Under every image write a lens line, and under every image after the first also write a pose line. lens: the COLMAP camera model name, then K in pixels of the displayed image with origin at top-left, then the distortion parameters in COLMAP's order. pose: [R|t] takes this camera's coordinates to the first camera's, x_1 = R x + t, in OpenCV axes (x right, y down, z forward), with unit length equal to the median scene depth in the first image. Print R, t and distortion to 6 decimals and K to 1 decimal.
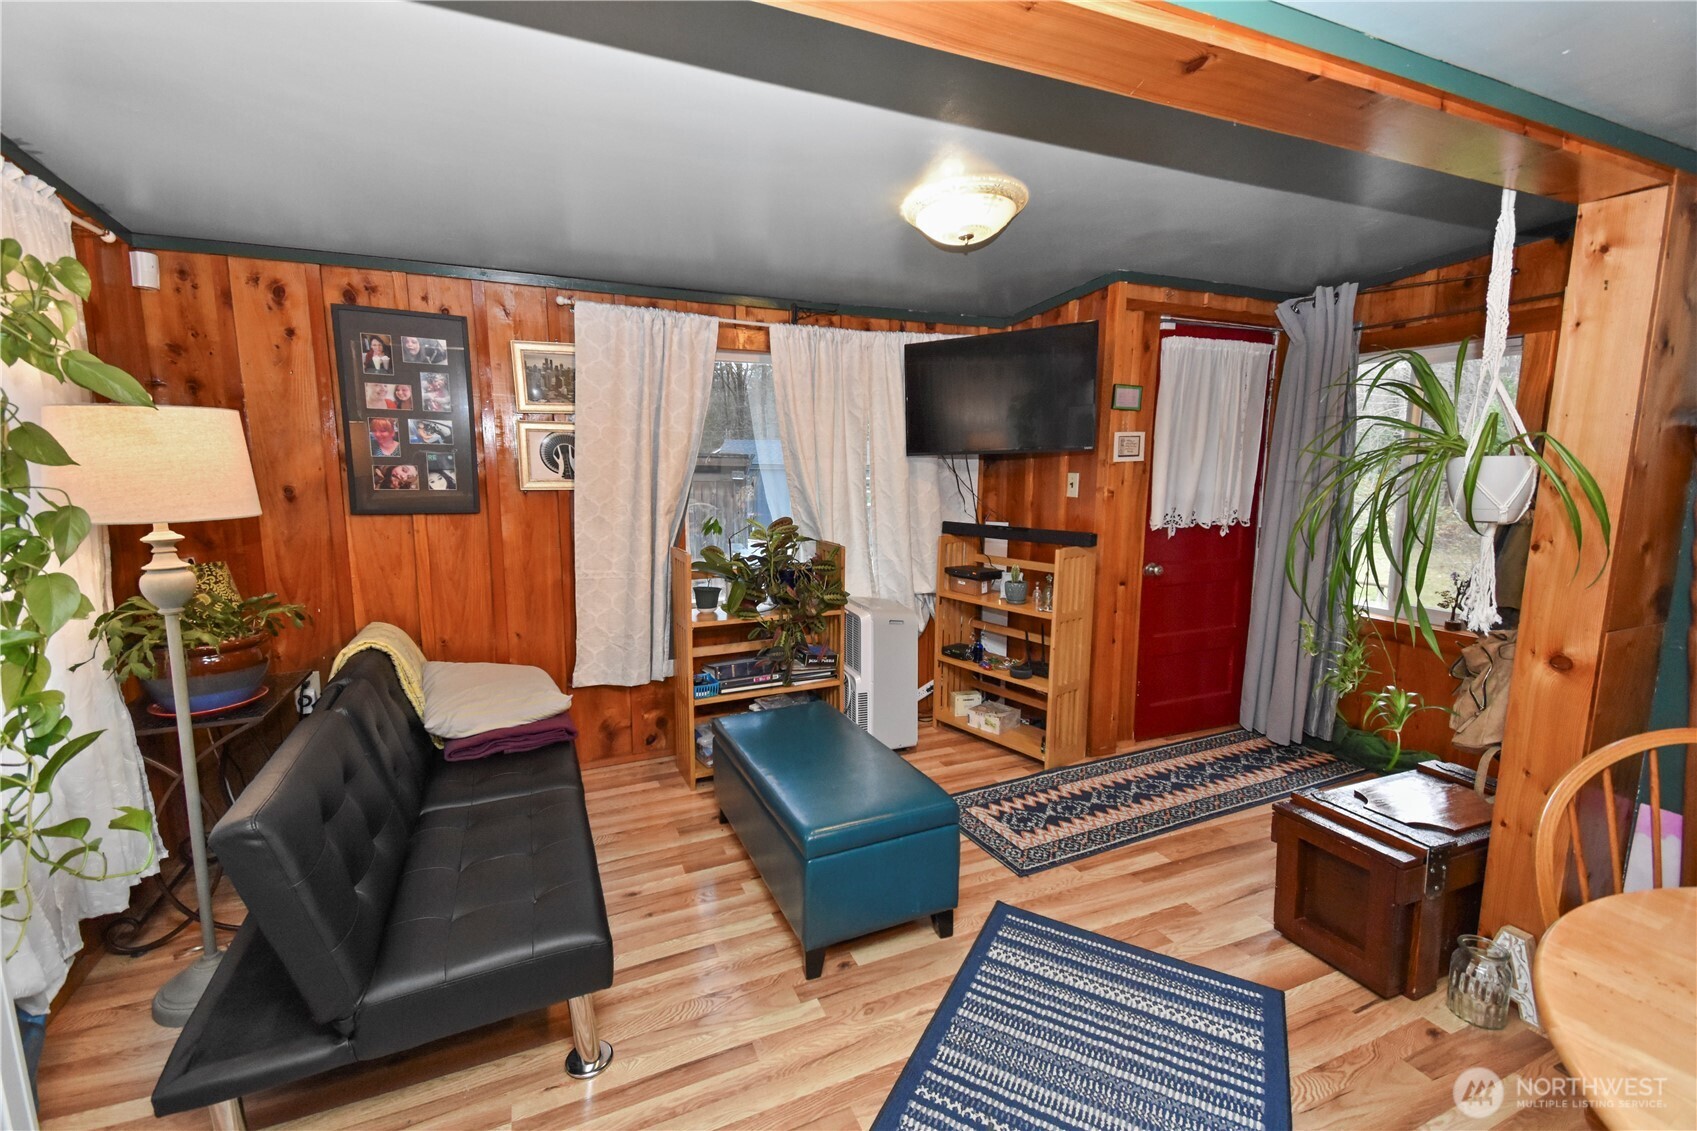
lens RADIAL K [[728.4, 0, 846.9], [0, 728.4, 559.4], [0, 0, 1]] dist [0.077046, -0.040221]
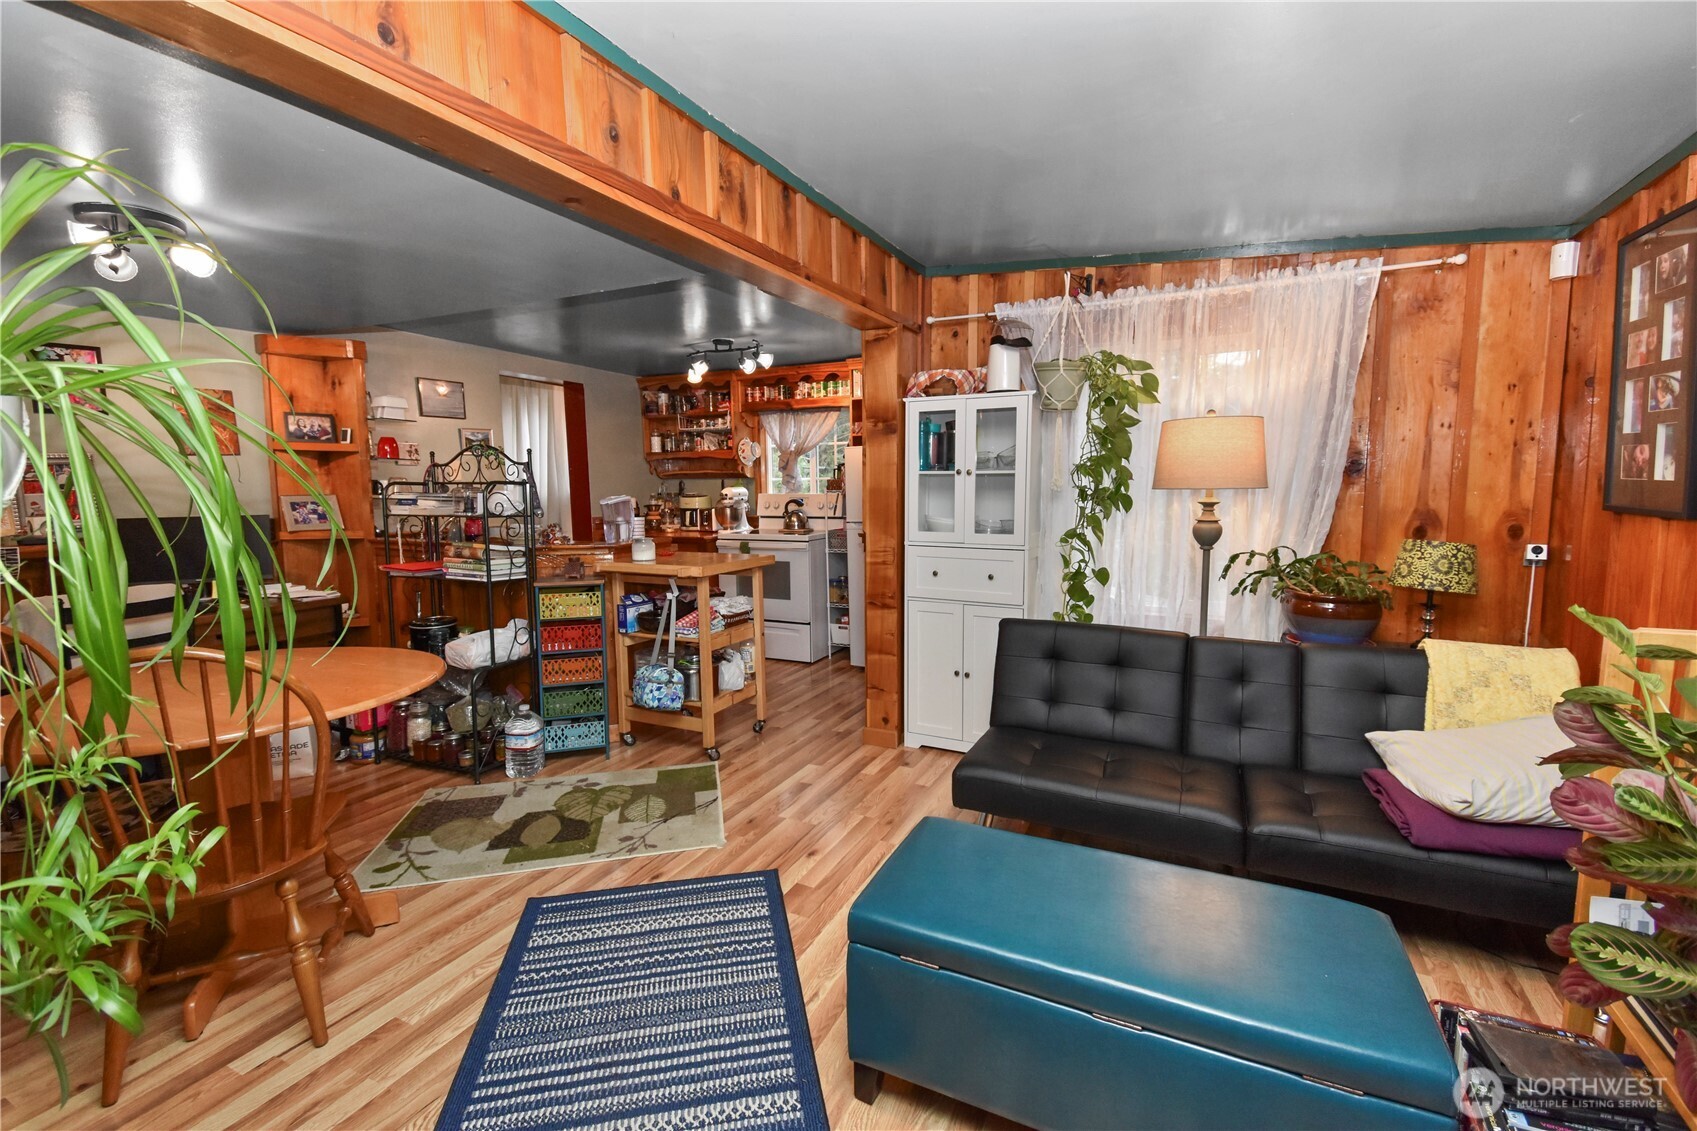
lens RADIAL K [[728.4, 0, 846.9], [0, 728.4, 559.4], [0, 0, 1]] dist [0.077046, -0.040221]
pose [[-0.765595, 0.074821, -0.638957, 0.401499], [-0.078061, 0.975070, 0.207711, -0.102650], [0.638570, 0.208901, -0.740668, 1.001082]]
